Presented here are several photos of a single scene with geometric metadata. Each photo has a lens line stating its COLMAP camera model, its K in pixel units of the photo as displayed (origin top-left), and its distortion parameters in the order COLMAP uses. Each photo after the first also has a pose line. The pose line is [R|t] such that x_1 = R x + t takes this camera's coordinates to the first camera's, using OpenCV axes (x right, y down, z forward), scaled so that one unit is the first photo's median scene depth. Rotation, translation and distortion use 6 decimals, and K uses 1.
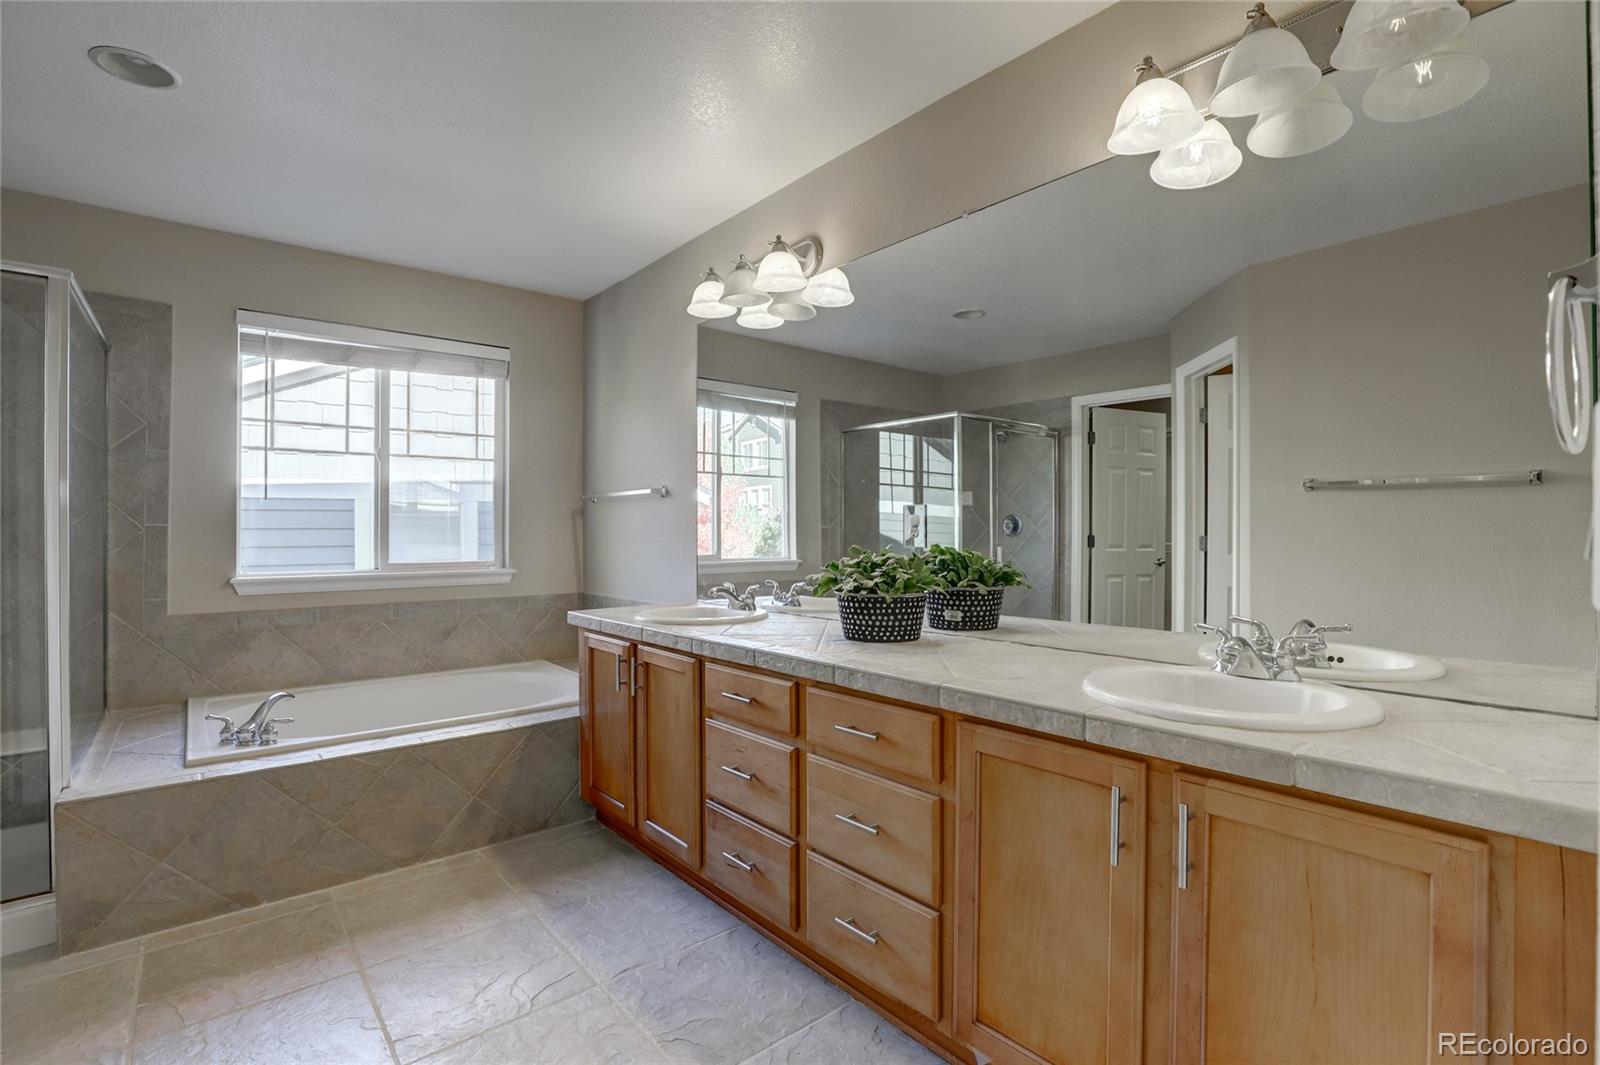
lens RADIAL K [[735.6, 0, 791.2], [0, 735.6, 531.4], [0, 0, 1]] dist [-0.028386, 0.000632]
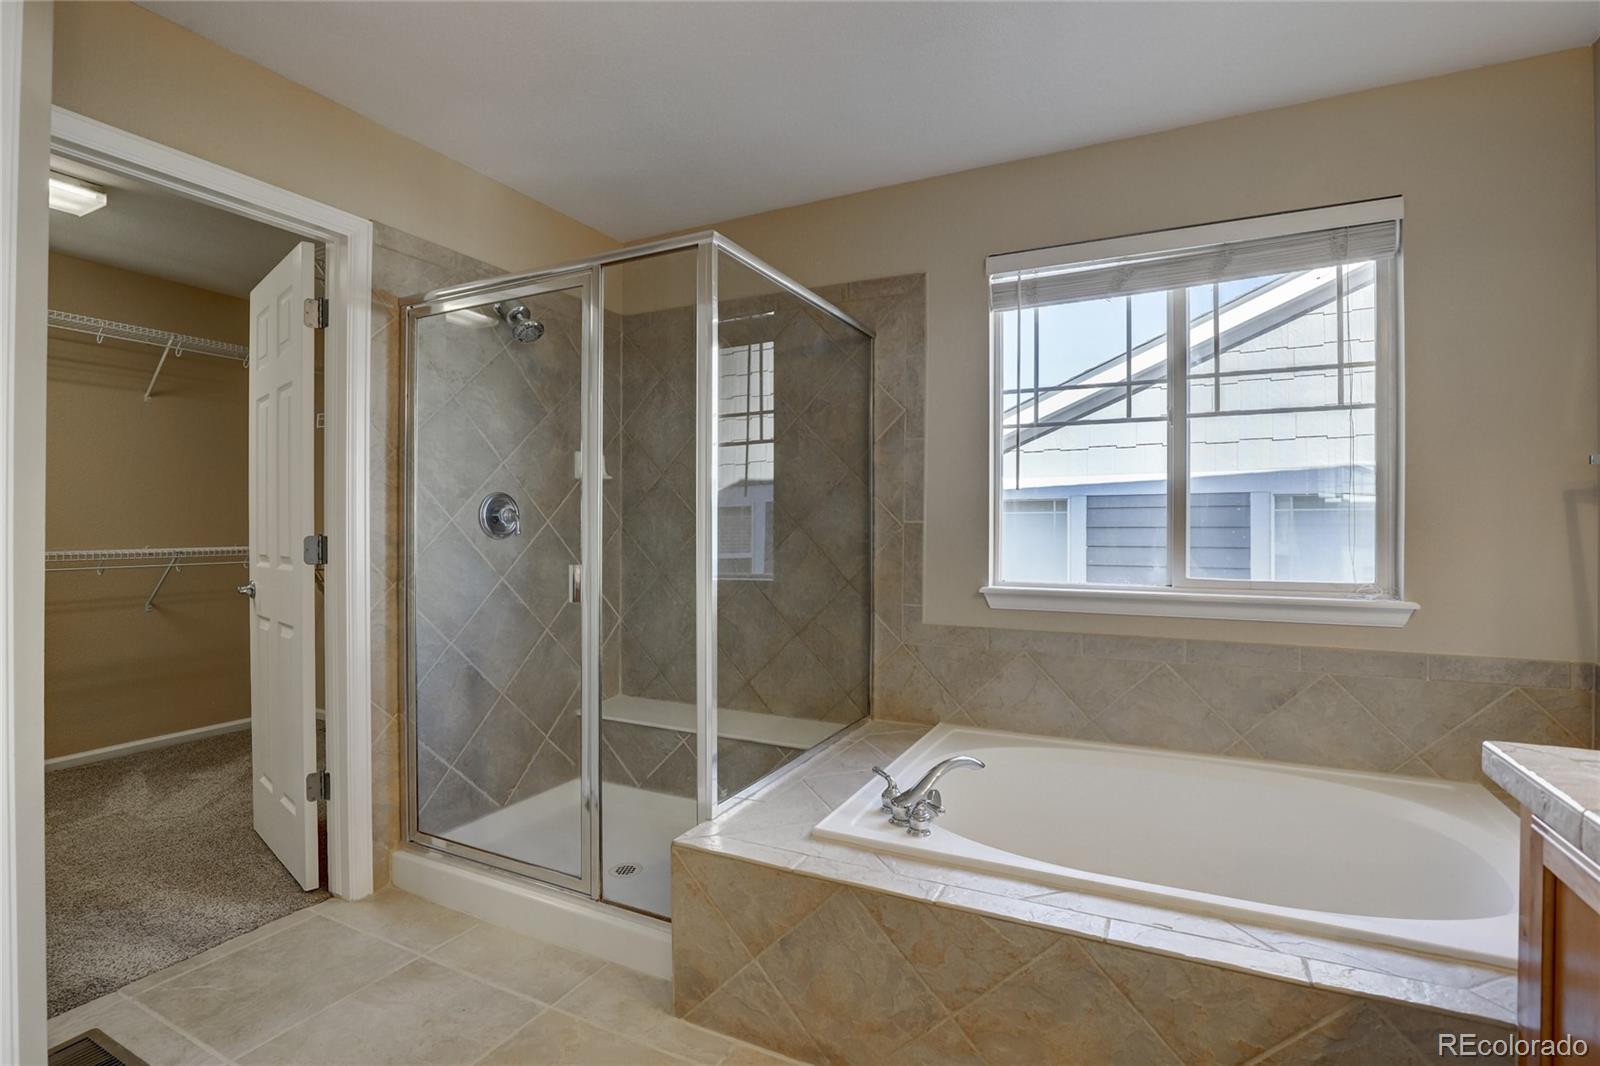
lens RADIAL K [[735.6, 0, 791.2], [0, 735.6, 531.9], [0, 0, 1]] dist [-0.028386, 0.000632]
pose [[0.394061, 0.007034, -0.919057, -0.096753], [-0.004869, 0.999973, 0.005565, -0.001140], [0.919071, 0.002281, 0.394085, 0.481503]]
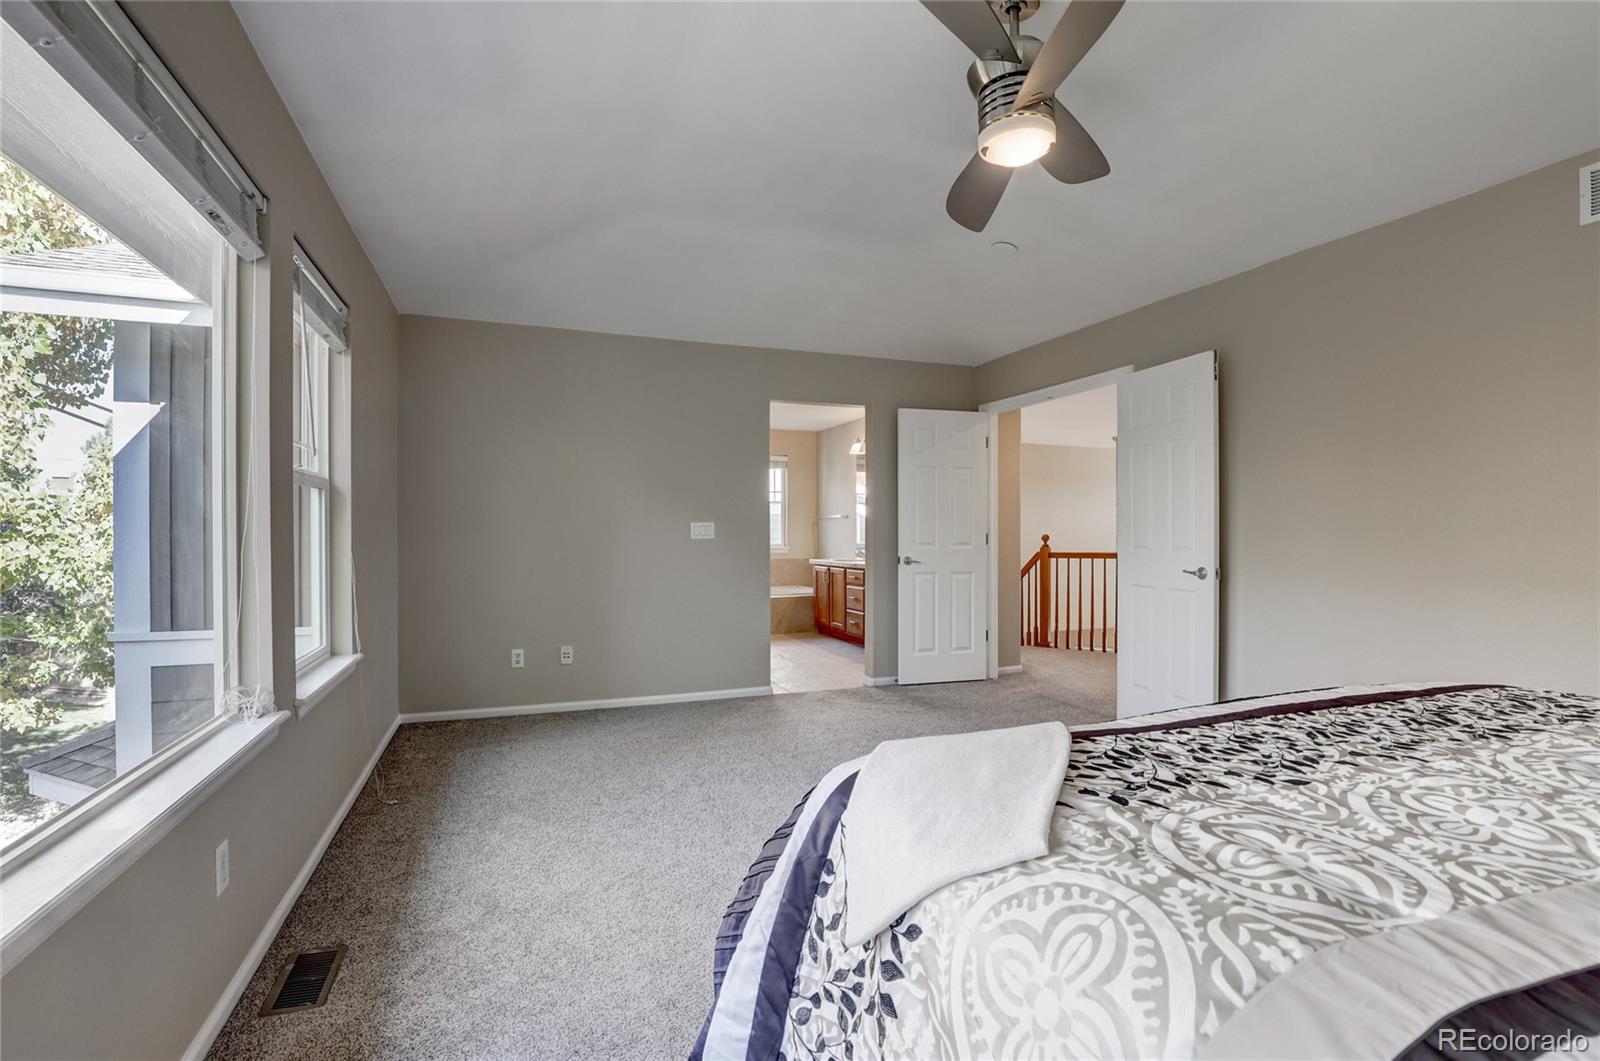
lens RADIAL K [[735.6, 0, 791.2], [0, 735.6, 529.4], [0, 0, 1]] dist [-0.028386, 0.000632]
pose [[0.944951, -0.002182, -0.327206, 0.532419], [0.001926, 0.999998, -0.001106, -0.004003], [0.327207, 0.000415, 0.944953, -1.632279]]
